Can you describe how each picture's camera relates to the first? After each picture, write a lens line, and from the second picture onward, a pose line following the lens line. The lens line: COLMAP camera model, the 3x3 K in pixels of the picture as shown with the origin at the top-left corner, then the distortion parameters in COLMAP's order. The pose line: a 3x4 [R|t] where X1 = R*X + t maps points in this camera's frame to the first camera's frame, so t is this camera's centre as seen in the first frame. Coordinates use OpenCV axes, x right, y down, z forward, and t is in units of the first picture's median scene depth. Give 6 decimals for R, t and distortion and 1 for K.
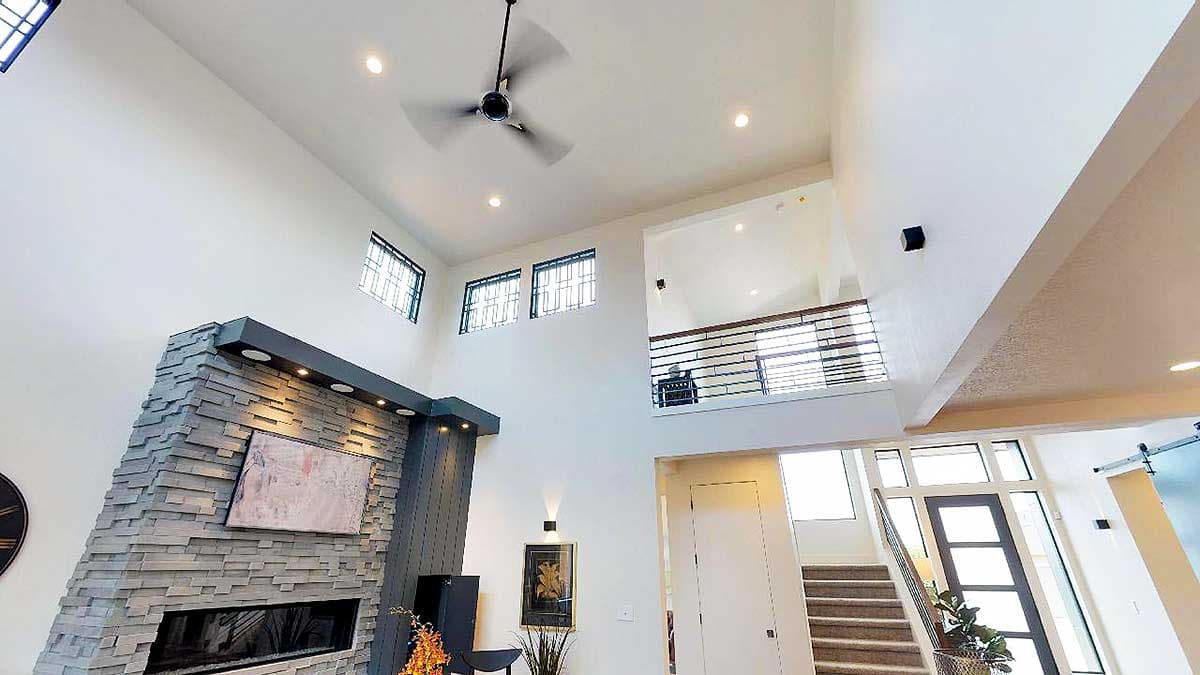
lens RADIAL K [[458.7, 0, 583.5], [0, 458.7, 365.0], [0, 0, 1]] dist [0.001302, 0.000250]
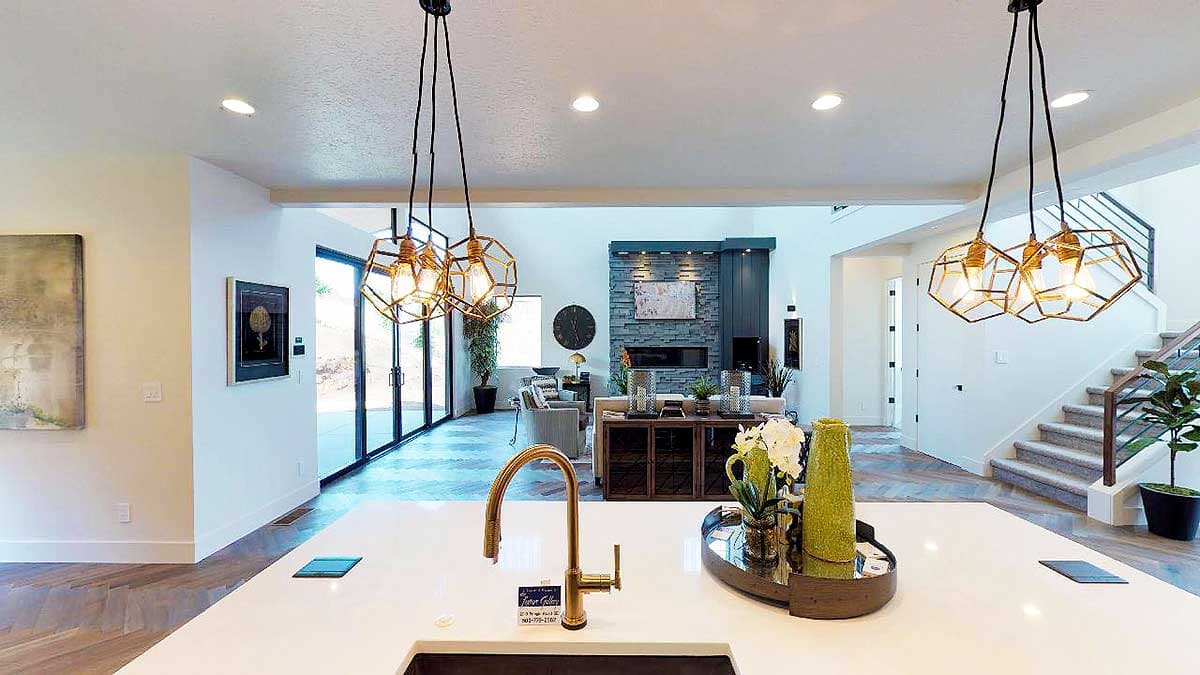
lens RADIAL K [[458.7, 0, 605.0], [0, 458.7, 338.7], [0, 0, 1]] dist [0.001302, 0.000250]
pose [[0.410002, 0.009415, -0.912036, 1.188510], [0.368111, 0.913182, 0.174909, -0.054624], [0.834502, -0.407444, 0.370941, -0.128227]]
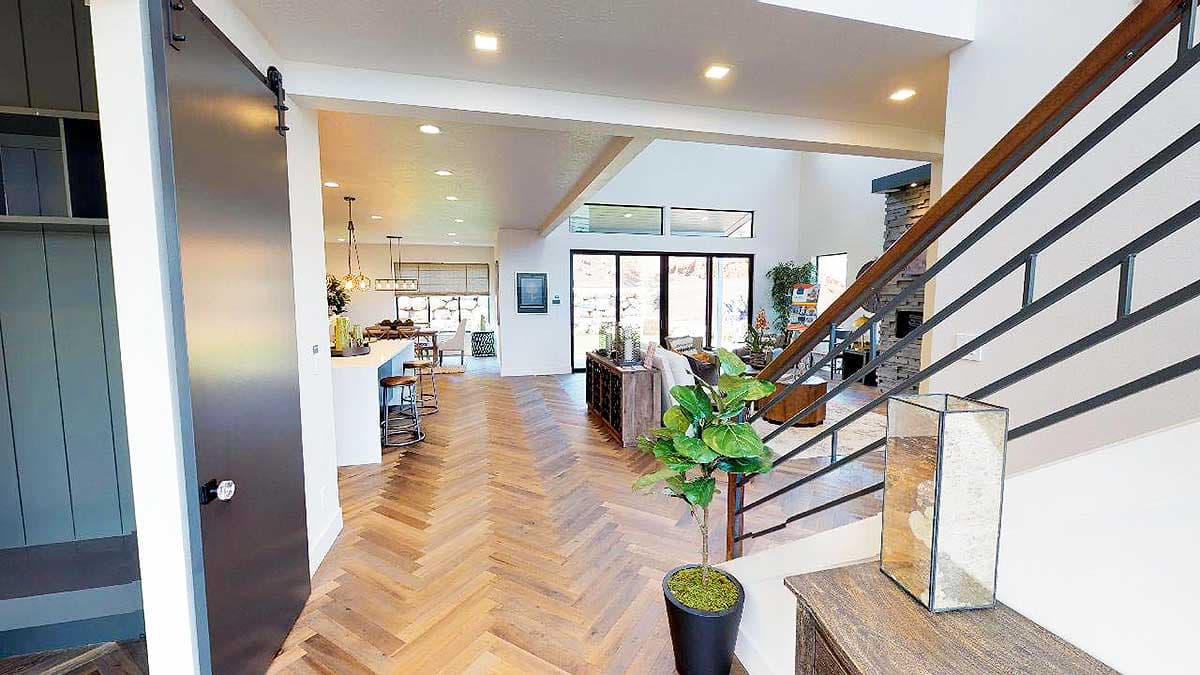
lens RADIAL K [[458.7, 0, 602.4], [0, 458.7, 331.7], [0, 0, 1]] dist [0.001302, 0.000250]
pose [[-0.778952, 0.054273, -0.624730, 1.163769], [0.254959, 0.937597, -0.236446, 0.548211], [0.572913, -0.343461, -0.744181, 1.249983]]
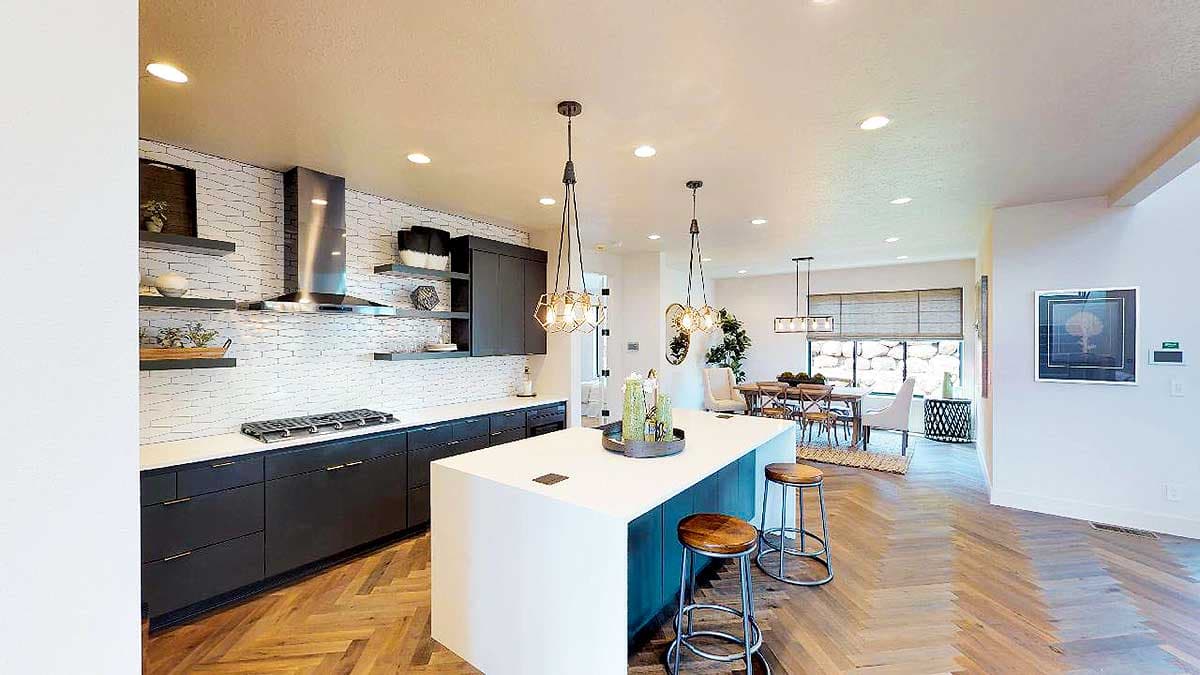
lens RADIAL K [[458.7, 0, 592.9], [0, 458.7, 342.9], [0, 0, 1]] dist [0.001302, 0.000250]
pose [[-0.972801, -0.000560, 0.231641, 0.883830], [-0.091128, 0.920290, -0.380476, 0.290199], [-0.212964, -0.391236, -0.895310, 0.666562]]
